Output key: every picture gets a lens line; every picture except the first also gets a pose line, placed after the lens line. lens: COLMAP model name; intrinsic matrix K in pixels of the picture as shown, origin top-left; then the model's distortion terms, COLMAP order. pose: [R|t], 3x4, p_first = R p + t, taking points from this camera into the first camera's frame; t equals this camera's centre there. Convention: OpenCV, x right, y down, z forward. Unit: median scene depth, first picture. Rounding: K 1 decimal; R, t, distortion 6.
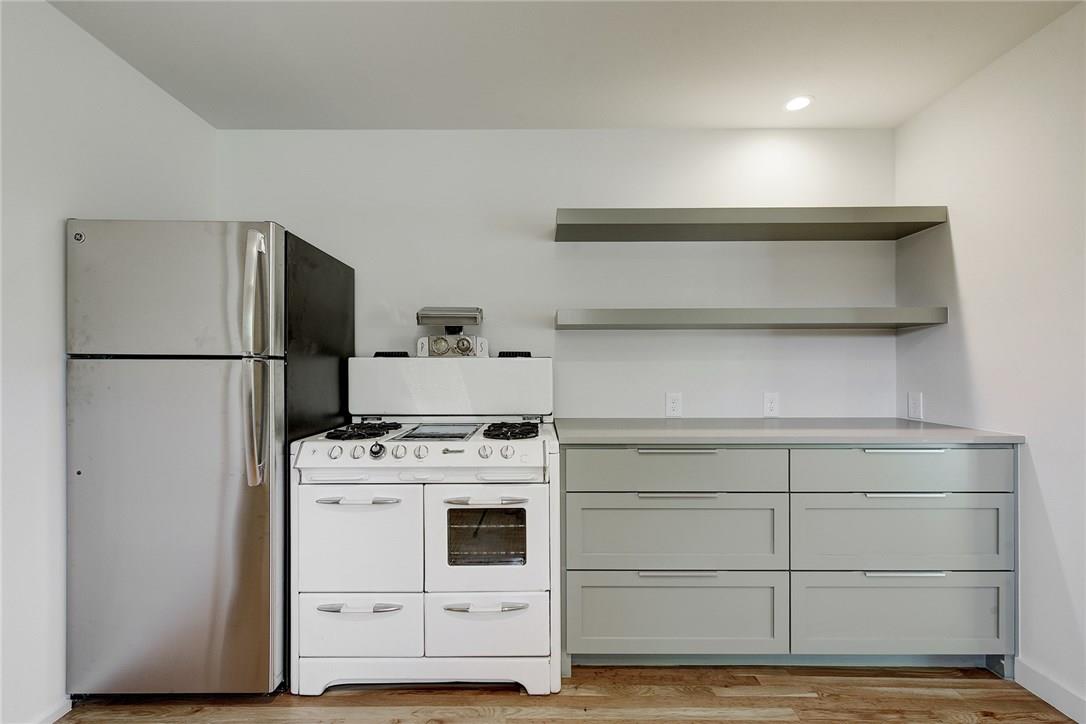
lens RADIAL K [[466.5, 0, 536.8], [0, 466.5, 369.7], [0, 0, 1]] dist [-0.001156, -0.000569]
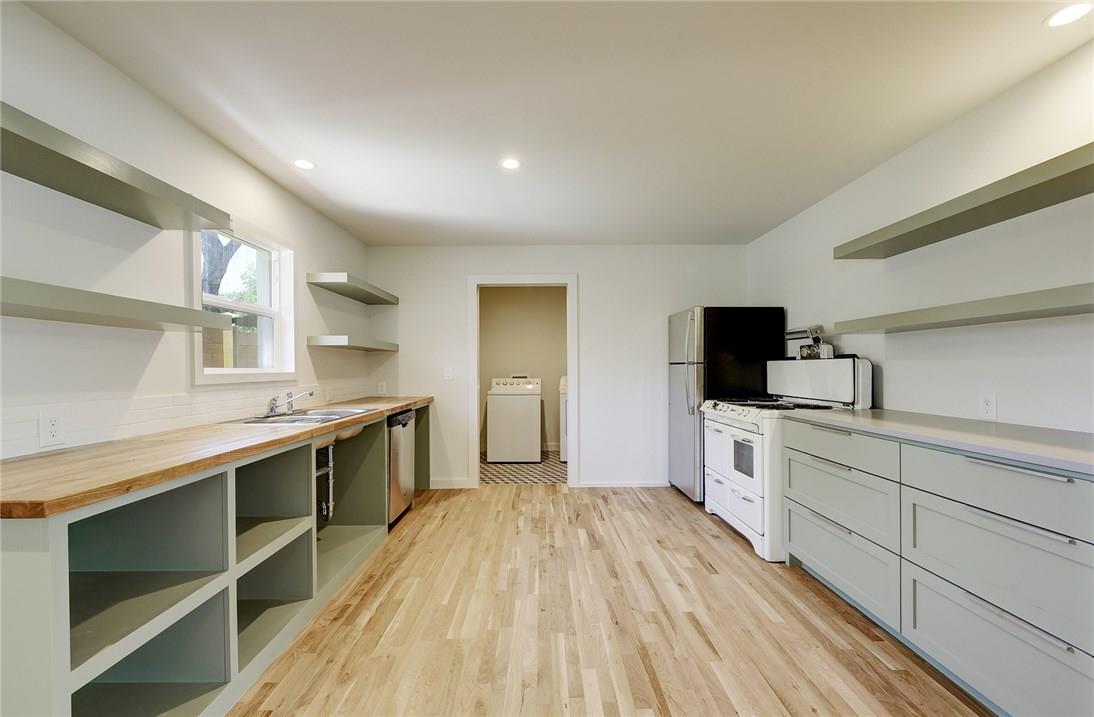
lens RADIAL K [[429.9, 0, 540.0], [0, 429.9, 364.3], [0, 0, 1]] dist [-0.000726, -0.000022]
pose [[0.011865, -0.008152, -0.999896, 1.545525], [0.007350, 0.999940, -0.008065, -0.008117], [0.999903, -0.007254, 0.011924, 0.165623]]
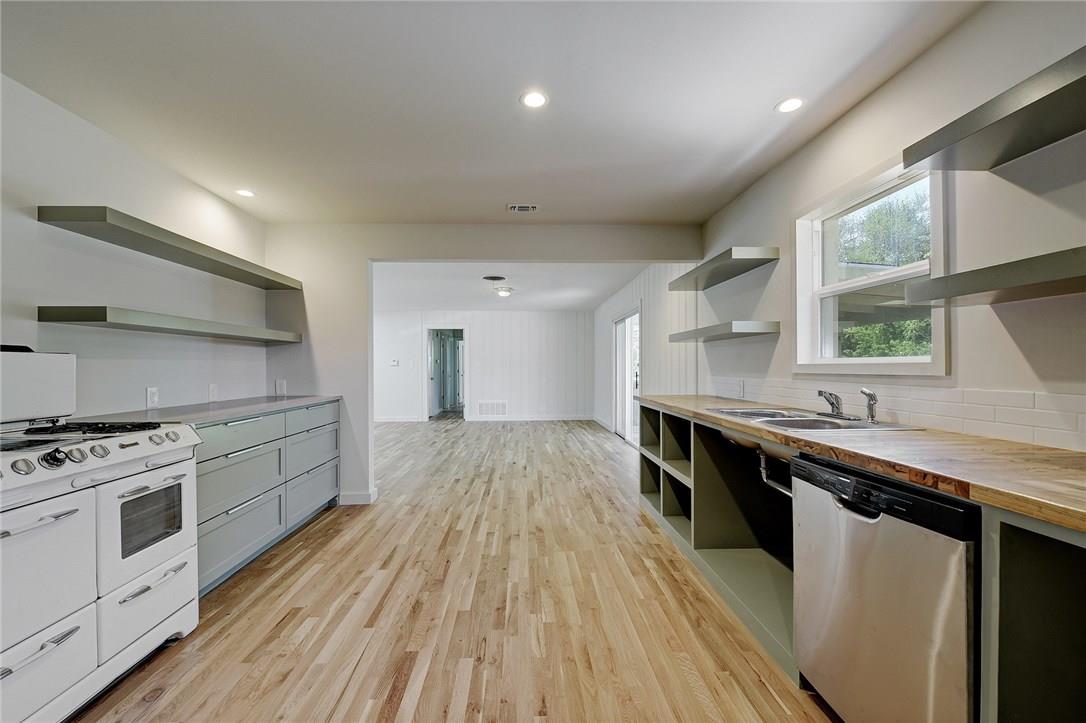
lens RADIAL K [[427.1, 0, 533.3], [0, 427.1, 368.1], [0, 0, 1]] dist [0.001917, 0.000170]
pose [[-0.037474, -0.000465, 0.999298, -1.099993], [0.005775, 0.999983, 0.000682, 0.009713], [-0.999281, 0.005796, -0.037470, 0.137469]]
